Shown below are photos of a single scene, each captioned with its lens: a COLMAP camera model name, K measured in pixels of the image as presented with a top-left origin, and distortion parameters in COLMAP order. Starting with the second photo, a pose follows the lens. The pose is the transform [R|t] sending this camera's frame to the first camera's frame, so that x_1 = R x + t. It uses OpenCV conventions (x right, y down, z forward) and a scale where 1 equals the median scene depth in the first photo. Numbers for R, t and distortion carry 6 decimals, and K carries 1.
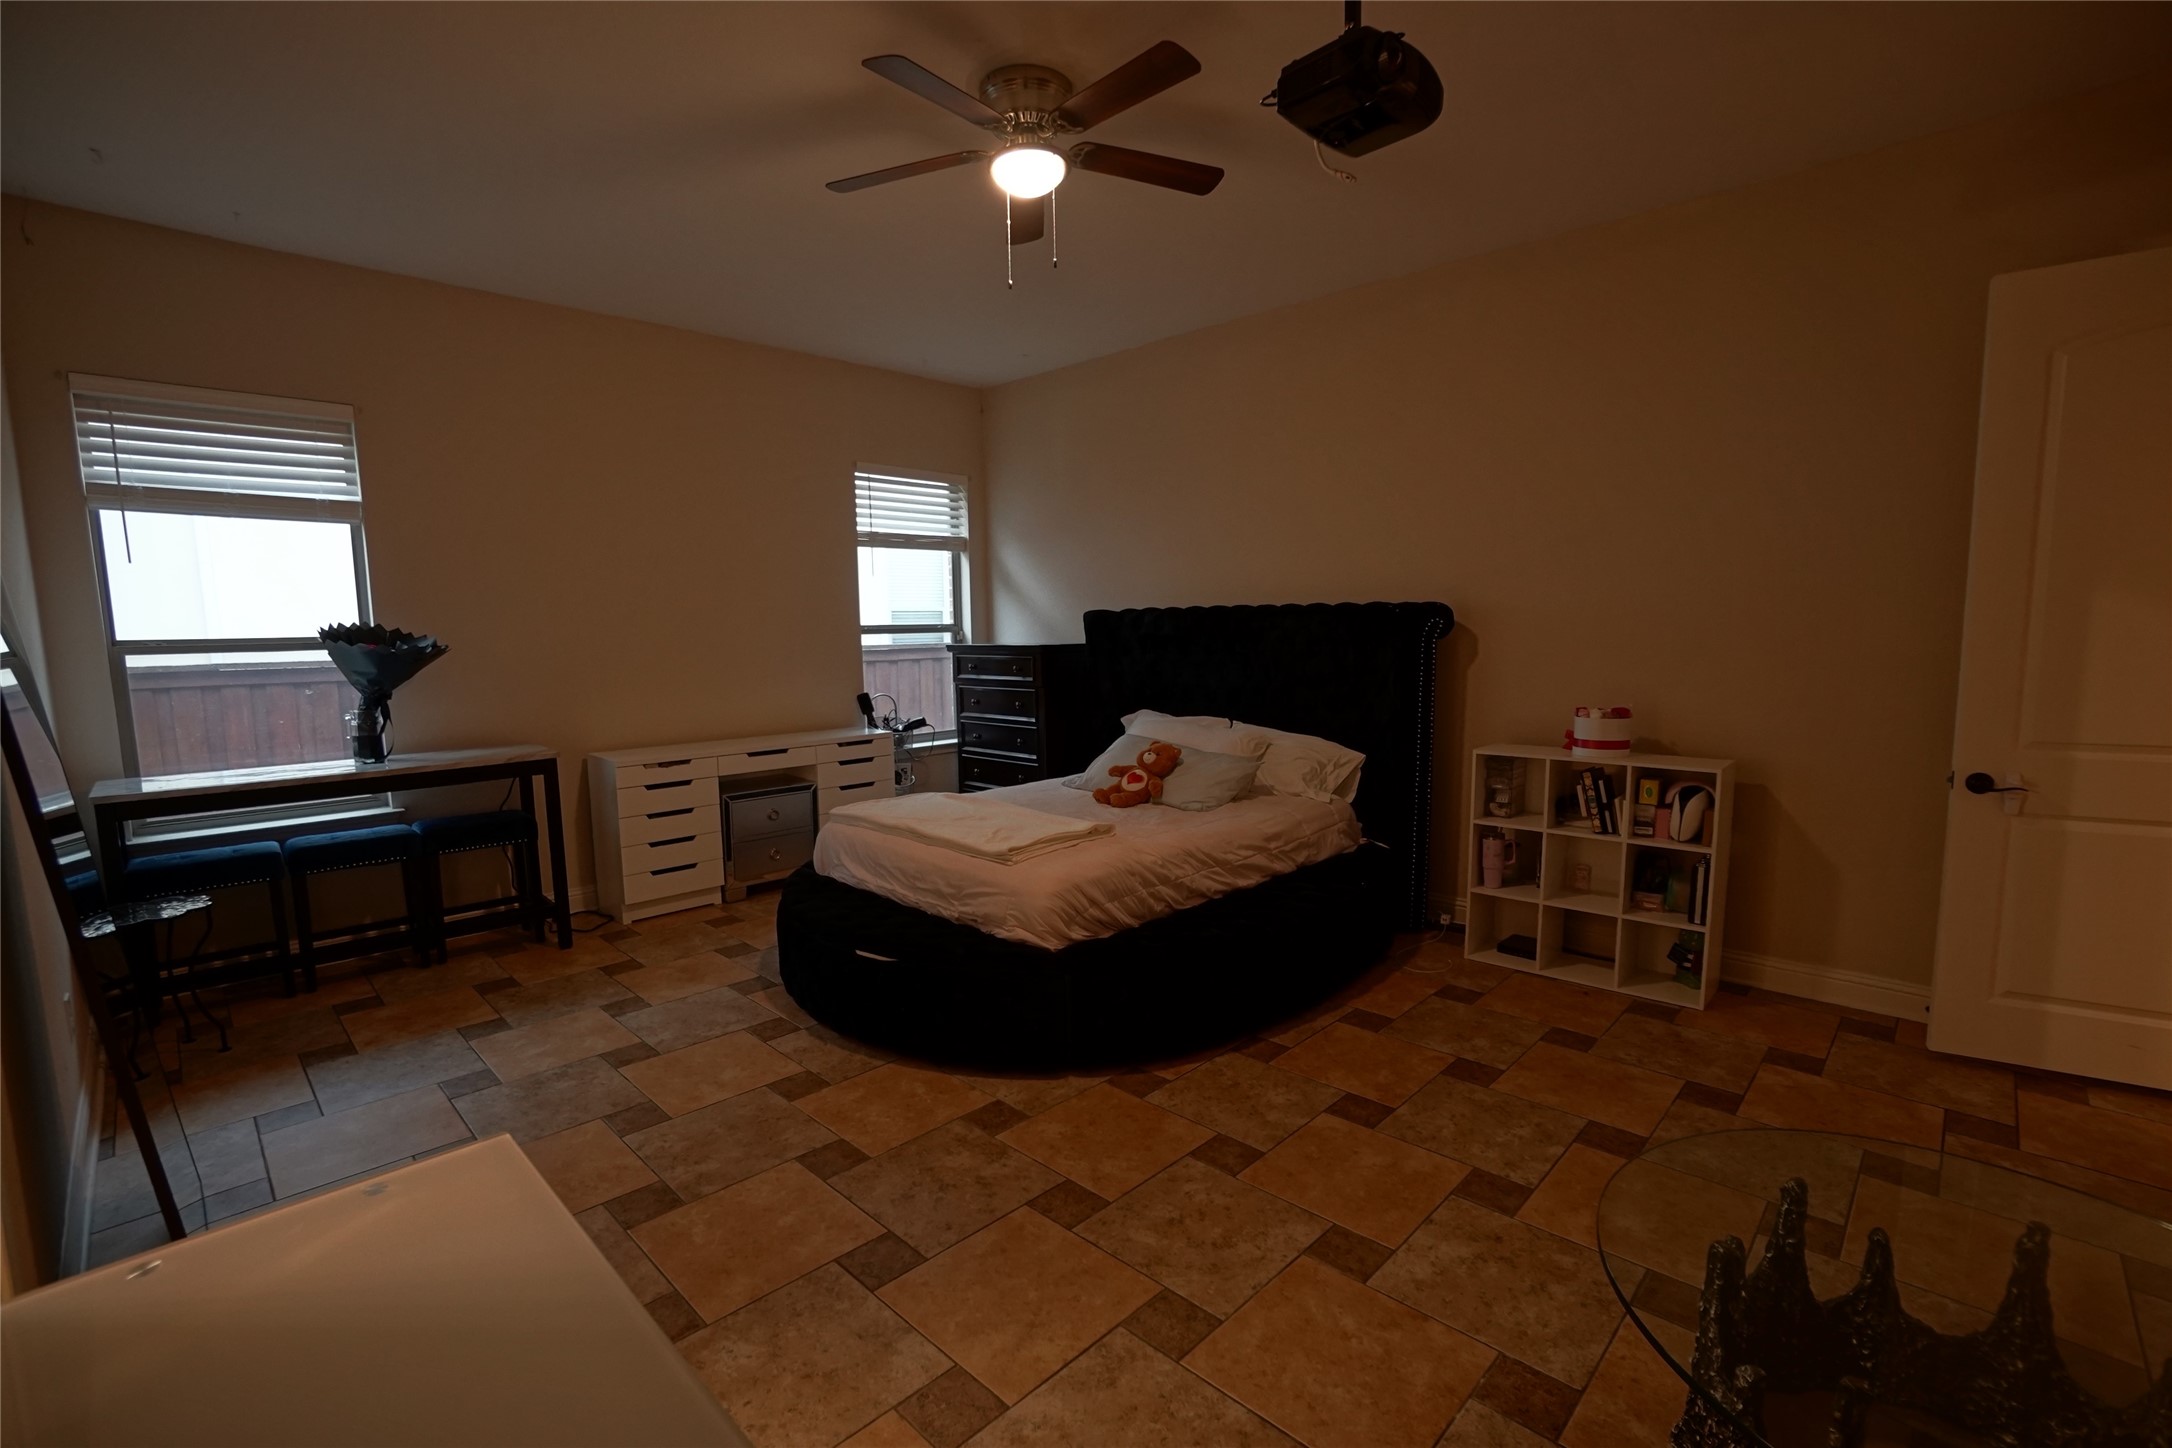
lens RADIAL K [[962.9, 0, 1077.9], [0, 962.9, 744.2], [0, 0, 1]] dist [-0.058501, 0.022368]
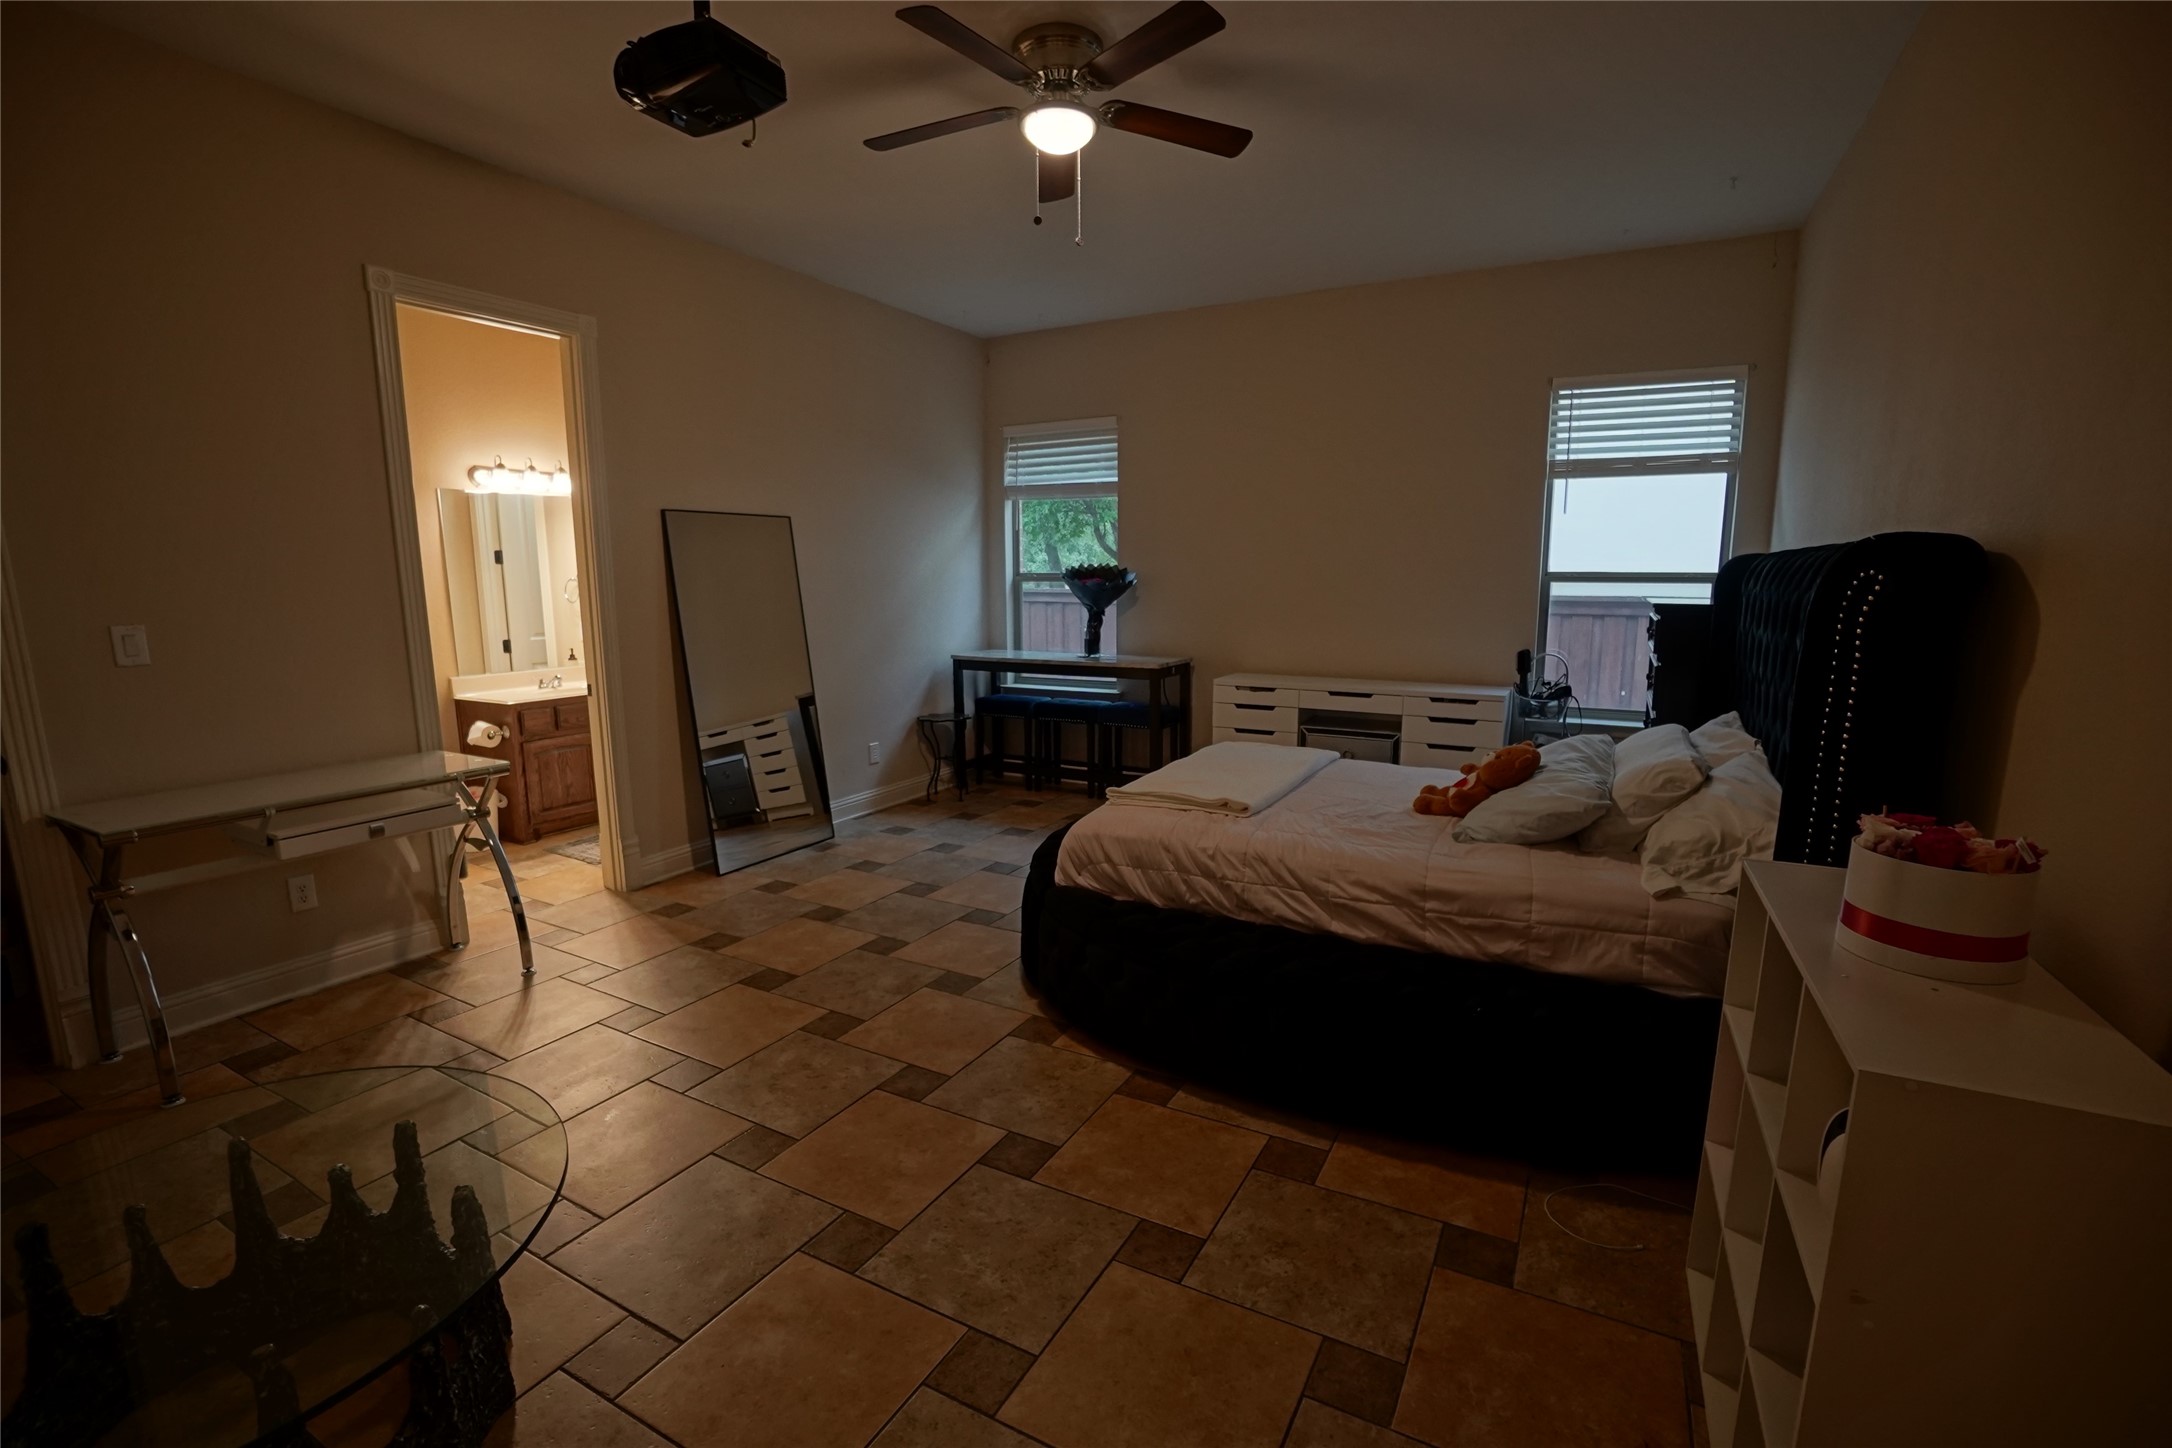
lens RADIAL K [[962.9, 0, 1077.9], [0, 962.9, 744.2], [0, 0, 1]] dist [-0.058501, 0.022368]
pose [[0.265848, 0.180010, -0.947059, 0.803703], [-0.119685, 0.980974, 0.152860, -0.084309], [0.956557, 0.072711, 0.282334, 0.600664]]
